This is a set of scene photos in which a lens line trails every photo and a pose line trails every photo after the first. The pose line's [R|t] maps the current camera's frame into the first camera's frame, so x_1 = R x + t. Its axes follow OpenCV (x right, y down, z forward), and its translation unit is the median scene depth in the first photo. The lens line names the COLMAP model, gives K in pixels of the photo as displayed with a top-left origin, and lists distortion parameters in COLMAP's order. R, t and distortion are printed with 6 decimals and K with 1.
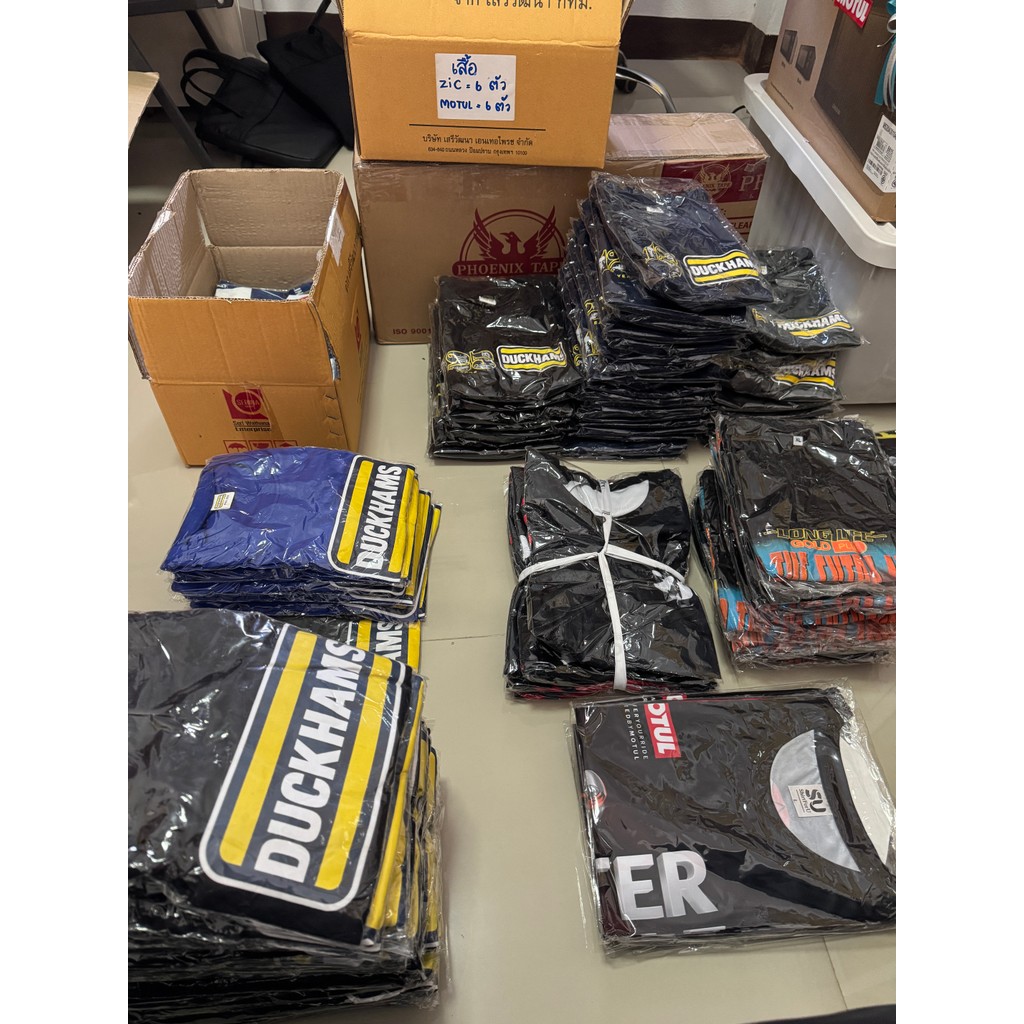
lens RADIAL K [[738.4, 0, 504.3], [0, 738.4, 509.8], [0, 0, 1]] dist [-0.016276, -0.016690]
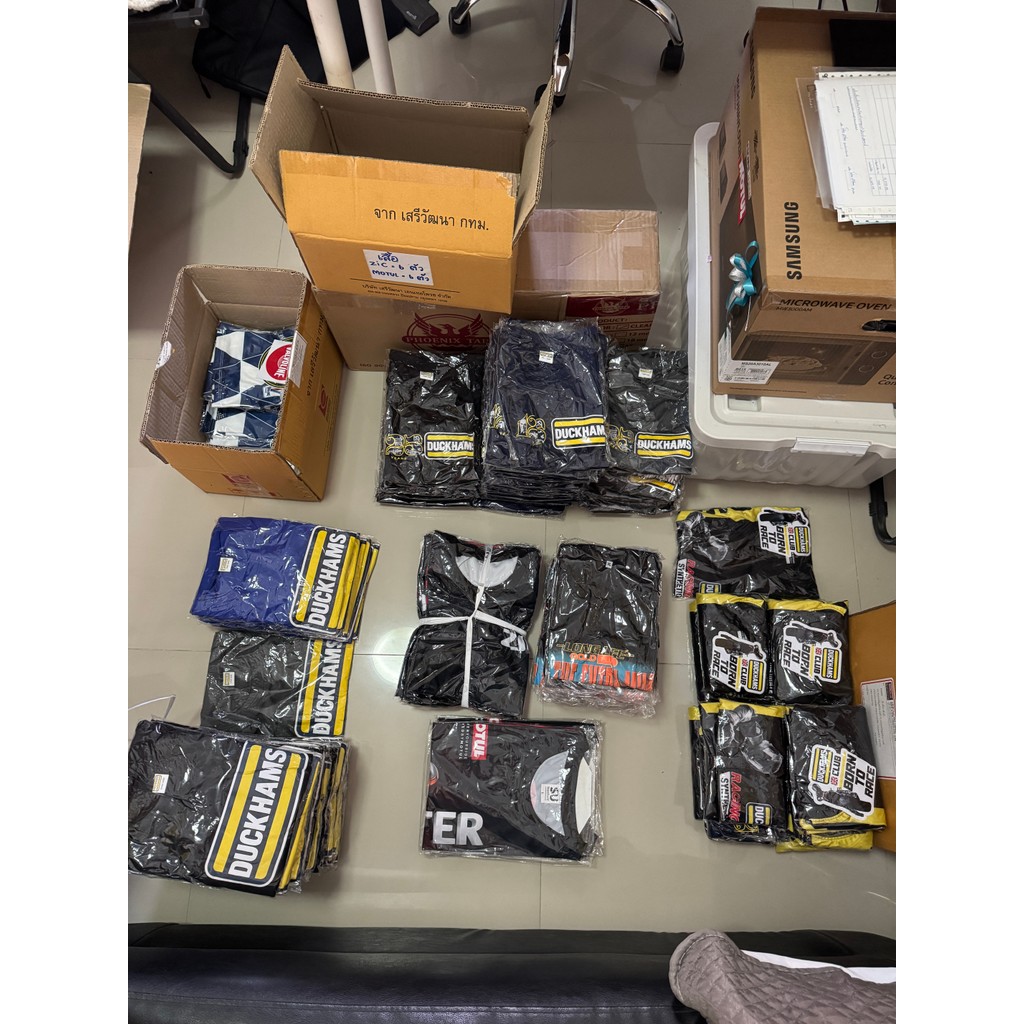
lens RADIAL K [[738.4, 0, 521.3], [0, 738.4, 513.4], [0, 0, 1]] dist [-0.016276, -0.016690]
pose [[0.993183, 0.108772, -0.041908, 0.283465], [-0.081243, 0.903744, 0.420292, -0.803908], [0.083590, -0.414023, 0.906420, -0.295086]]
